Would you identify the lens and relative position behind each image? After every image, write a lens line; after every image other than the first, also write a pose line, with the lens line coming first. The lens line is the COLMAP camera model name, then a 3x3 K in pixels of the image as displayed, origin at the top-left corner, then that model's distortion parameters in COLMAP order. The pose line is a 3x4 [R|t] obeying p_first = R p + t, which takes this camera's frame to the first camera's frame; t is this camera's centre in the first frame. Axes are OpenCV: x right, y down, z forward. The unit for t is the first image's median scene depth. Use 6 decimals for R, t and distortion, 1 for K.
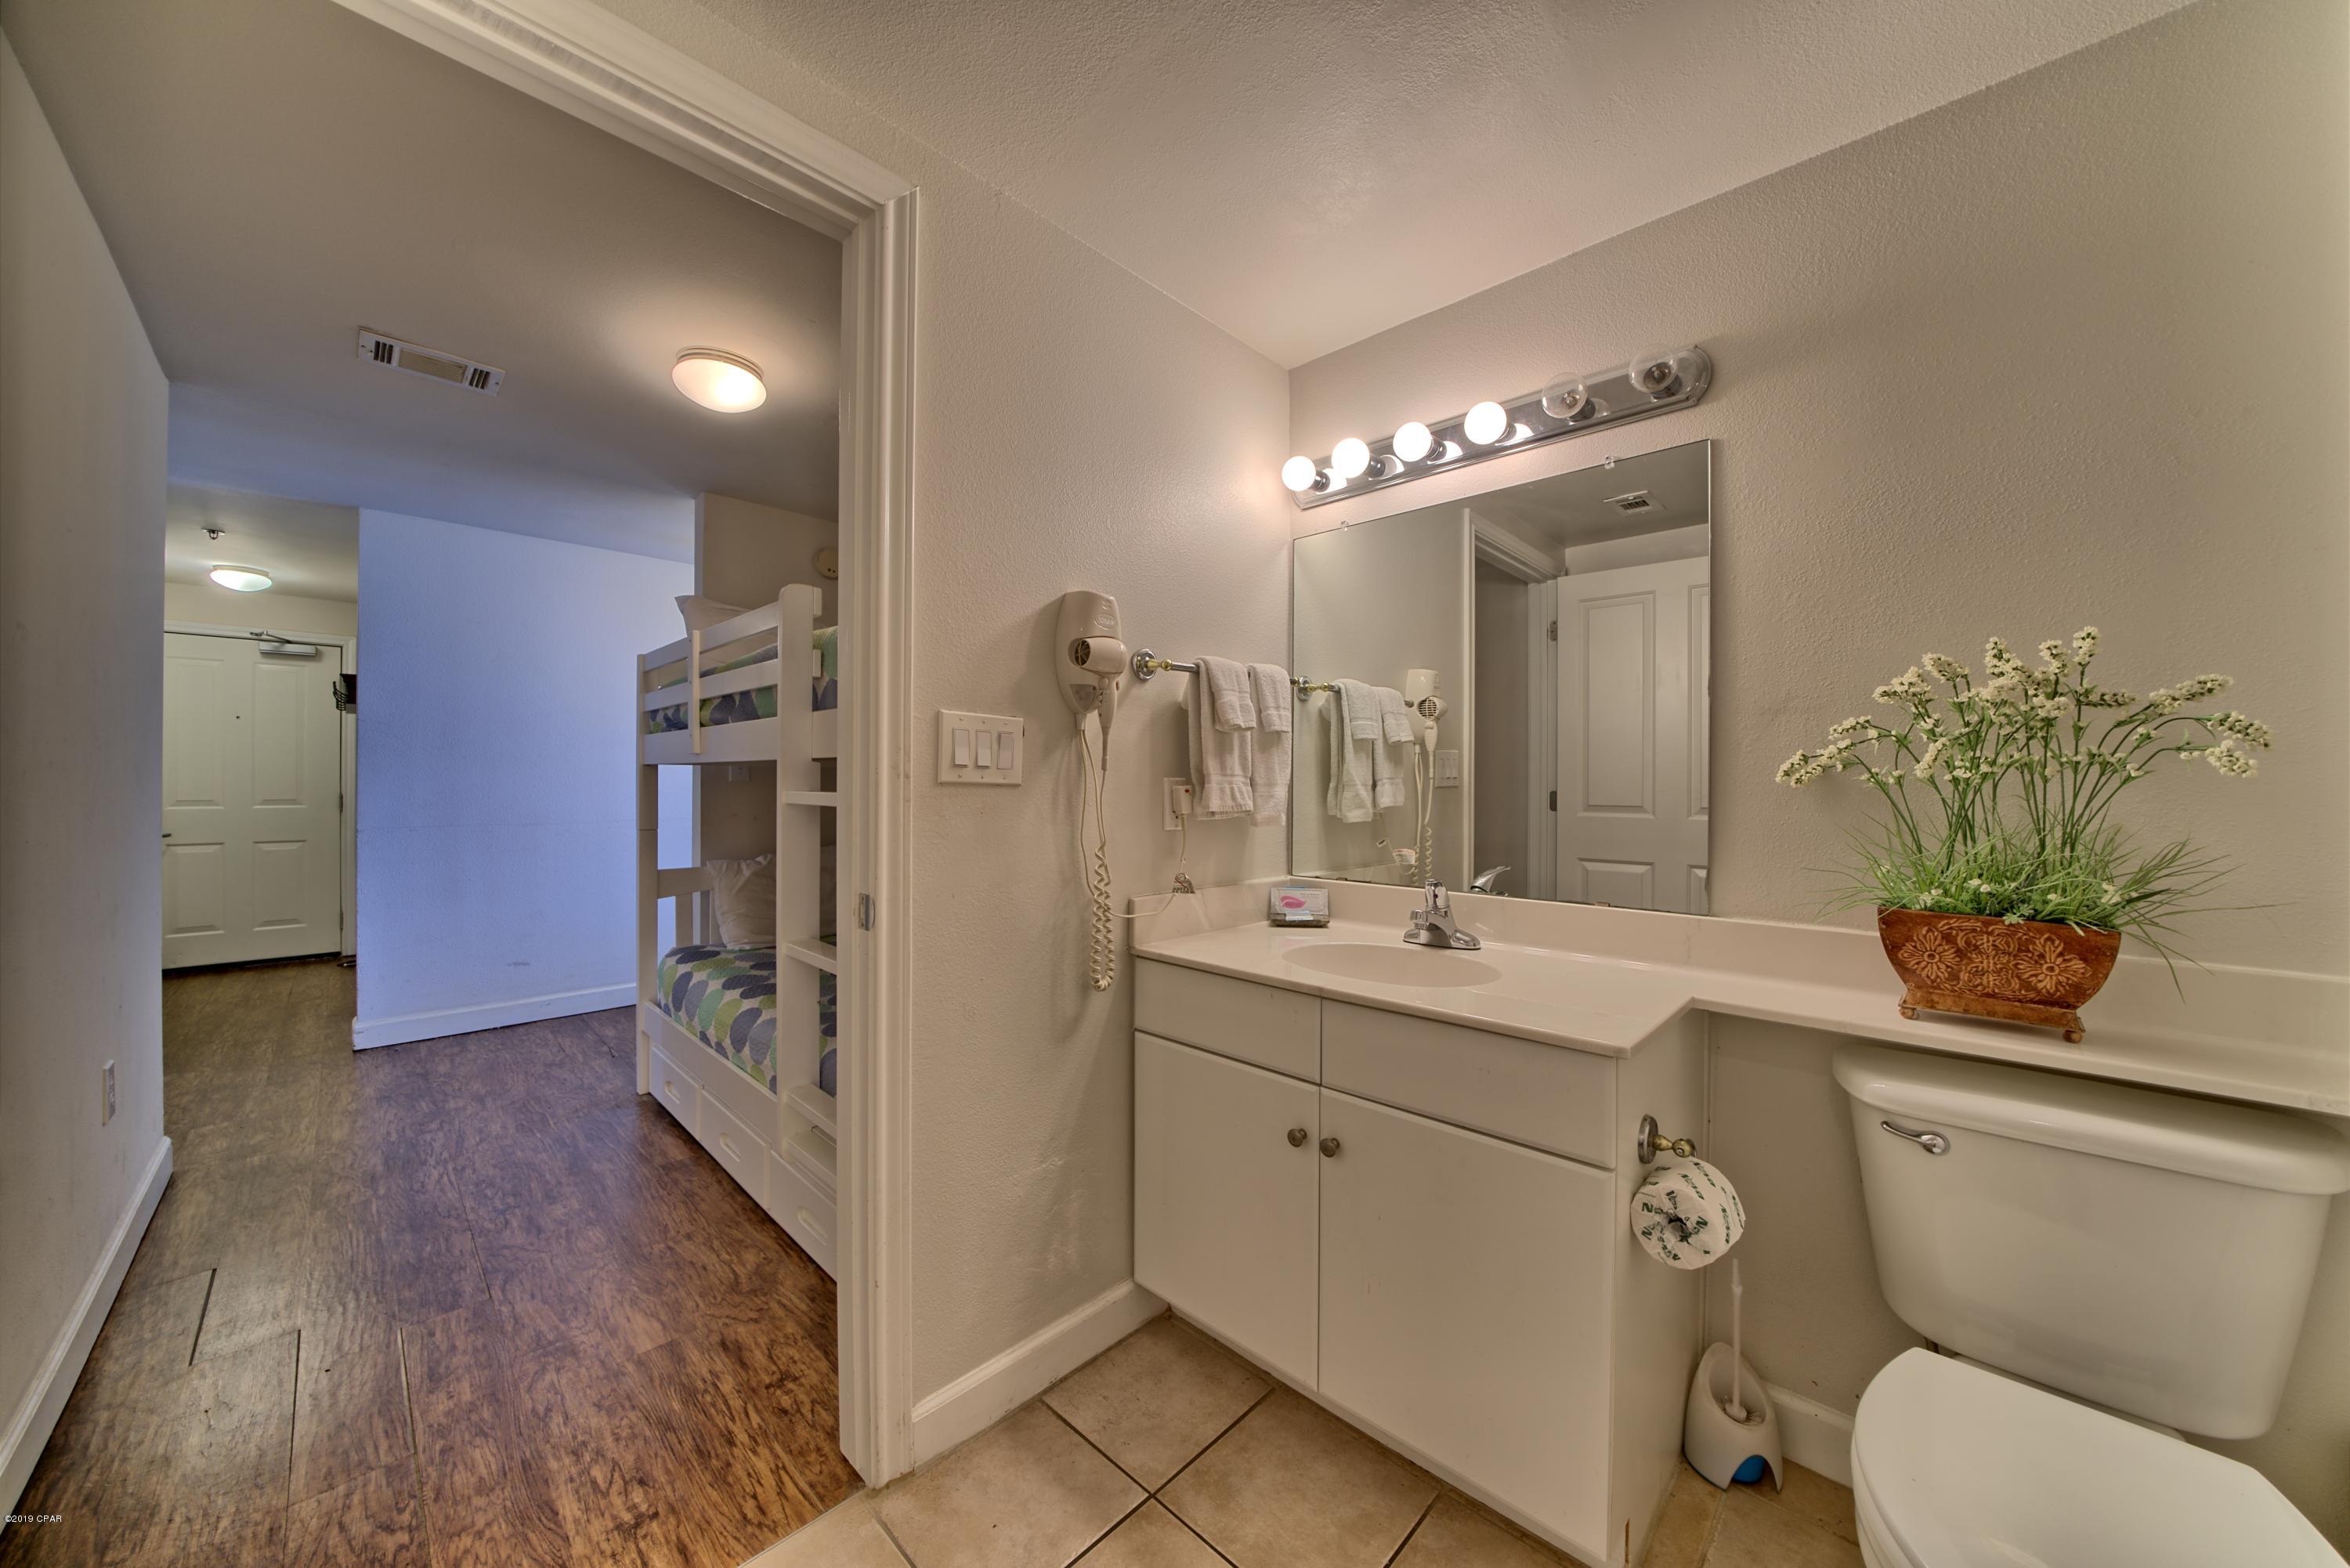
lens RADIAL K [[812.5, 0, 1162.2], [0, 812.5, 786.3], [0, 0, 1]] dist [-0.024651, 0.002132]
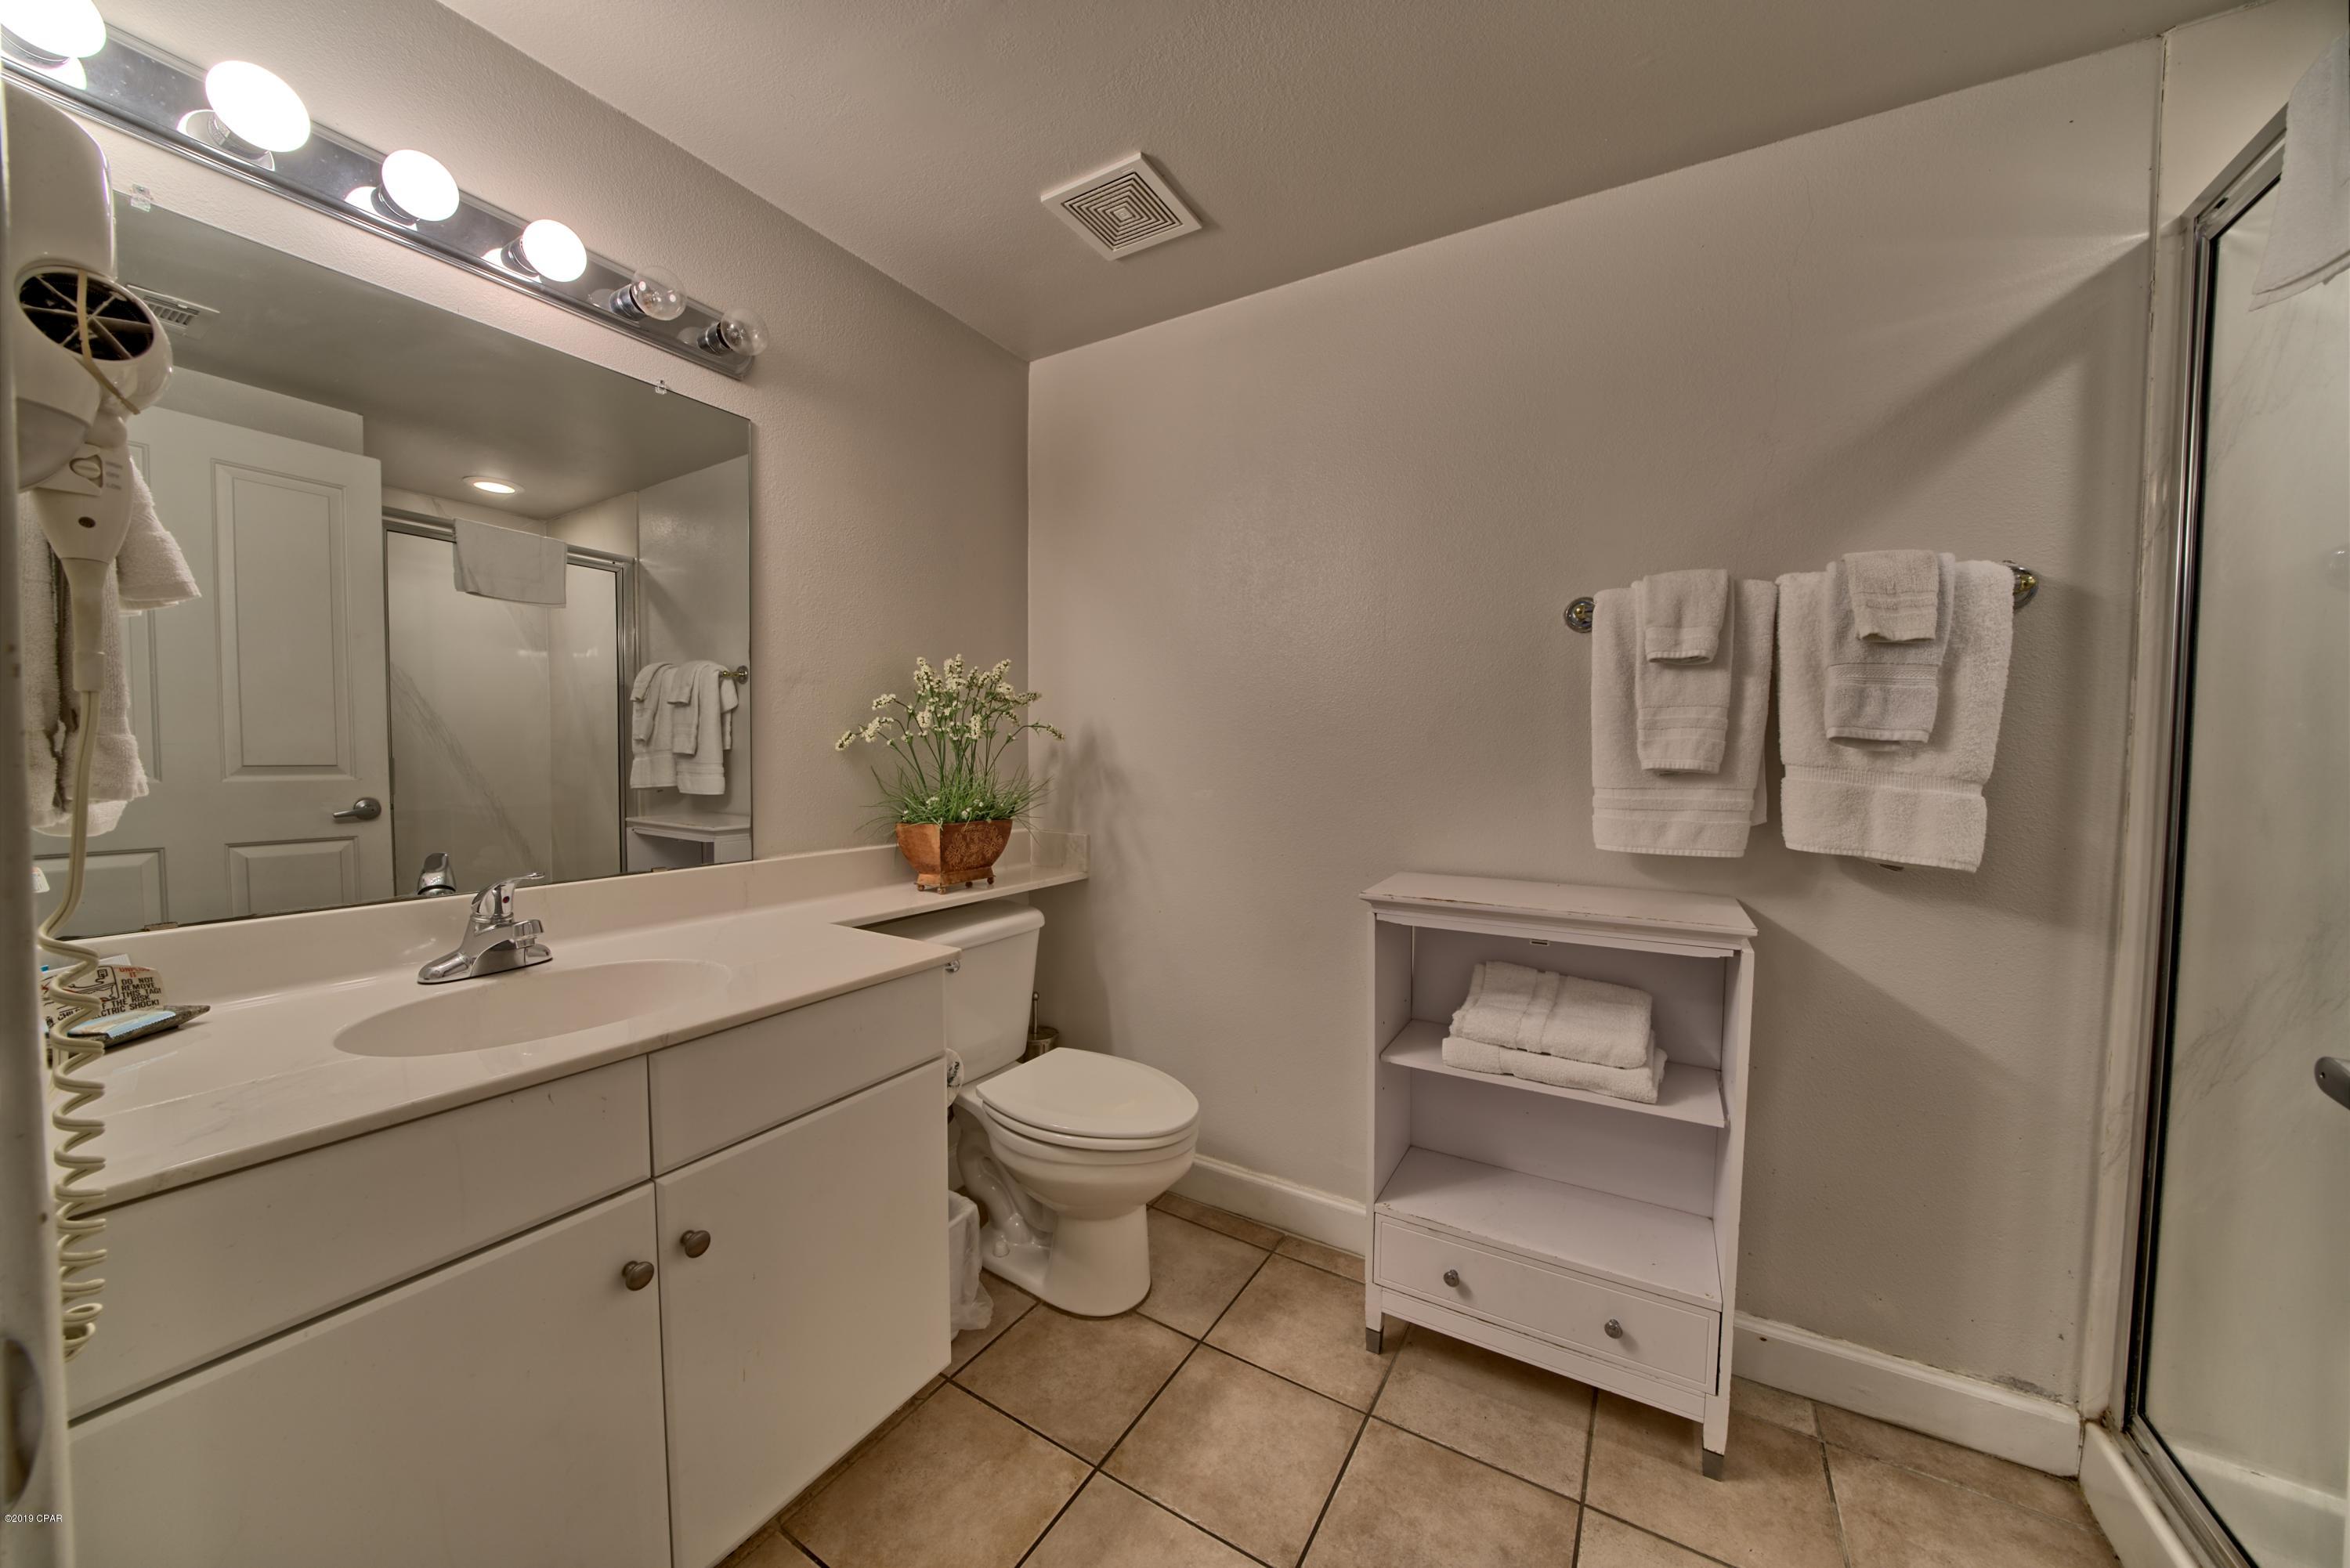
lens RADIAL K [[812.5, 0, 1177.1], [0, 812.5, 782.0], [0, 0, 1]] dist [-0.024651, 0.002132]
pose [[-0.214118, -0.051674, 0.975440, -0.470948], [-0.008642, 0.998661, 0.051007, -0.005865], [-0.976770, 0.002491, -0.214278, 0.611227]]
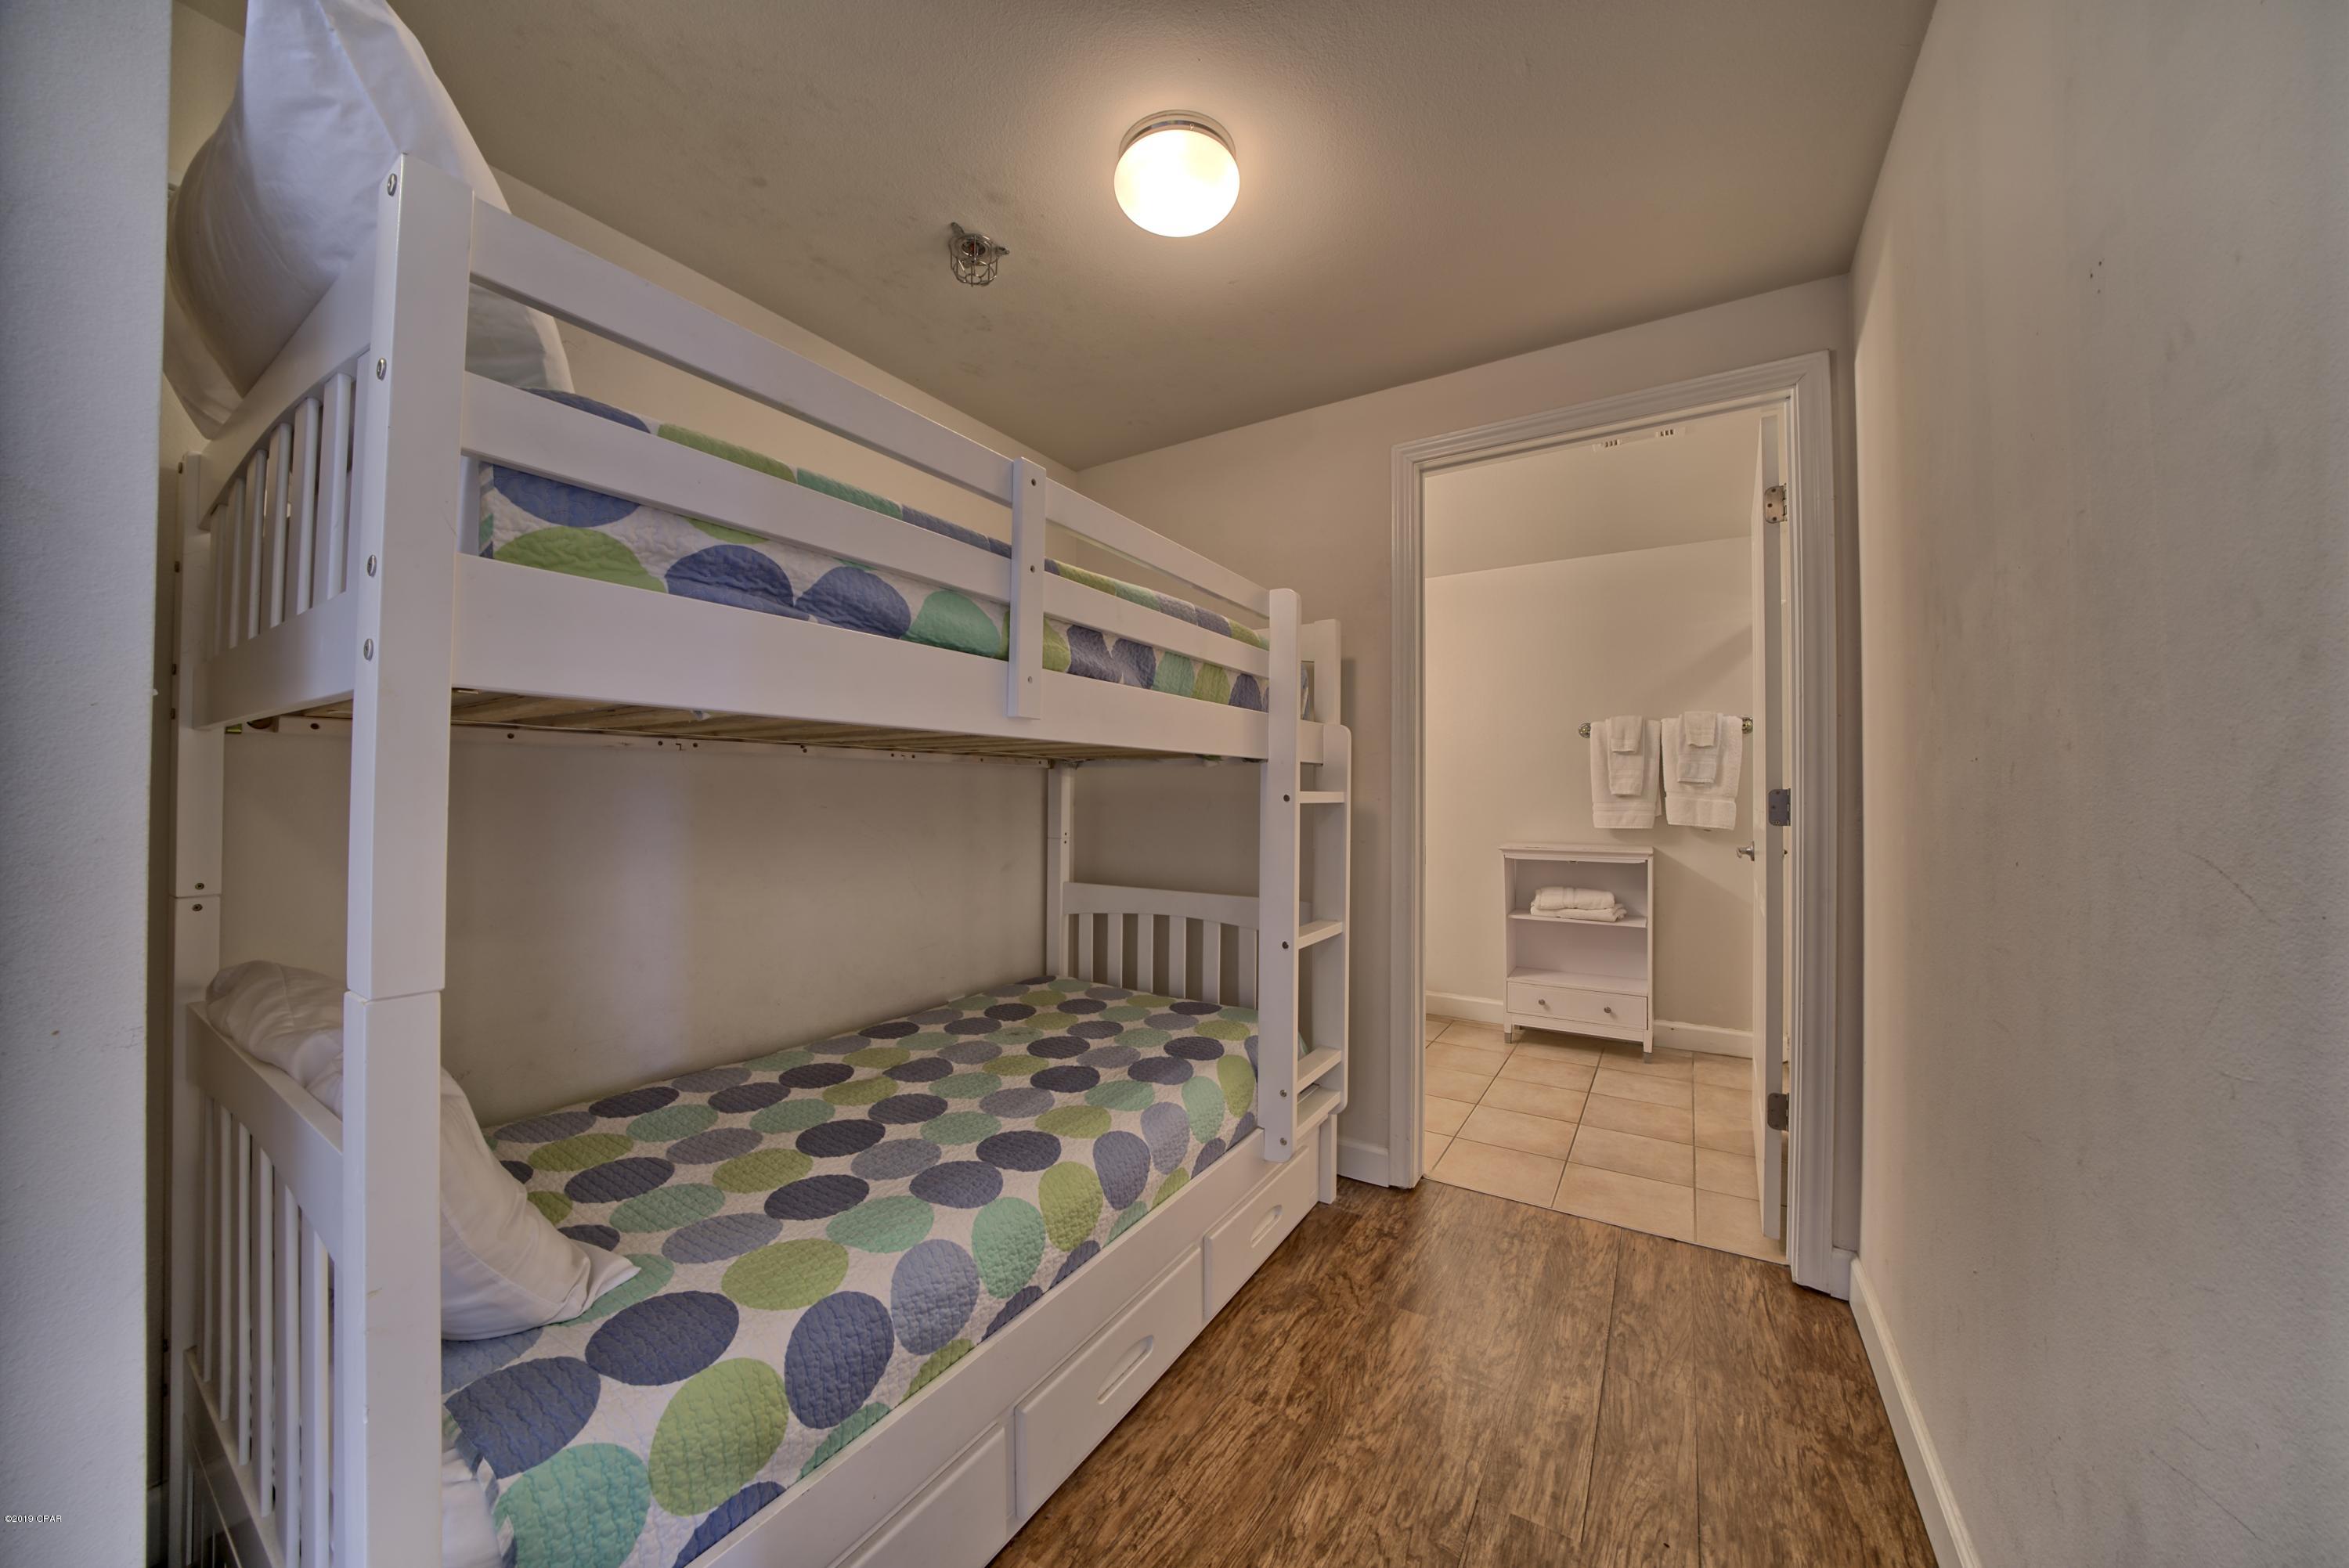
lens RADIAL K [[812.1, 0, 1170.6], [0, 812.1, 781.2], [0, 0, 1]] dist [-0.024651, 0.002132]
pose [[-0.207031, 0.003532, 0.978328, -1.738955], [-0.002620, 0.999988, -0.004165, -0.002656], [-0.978331, -0.003425, -0.207019, 1.653581]]
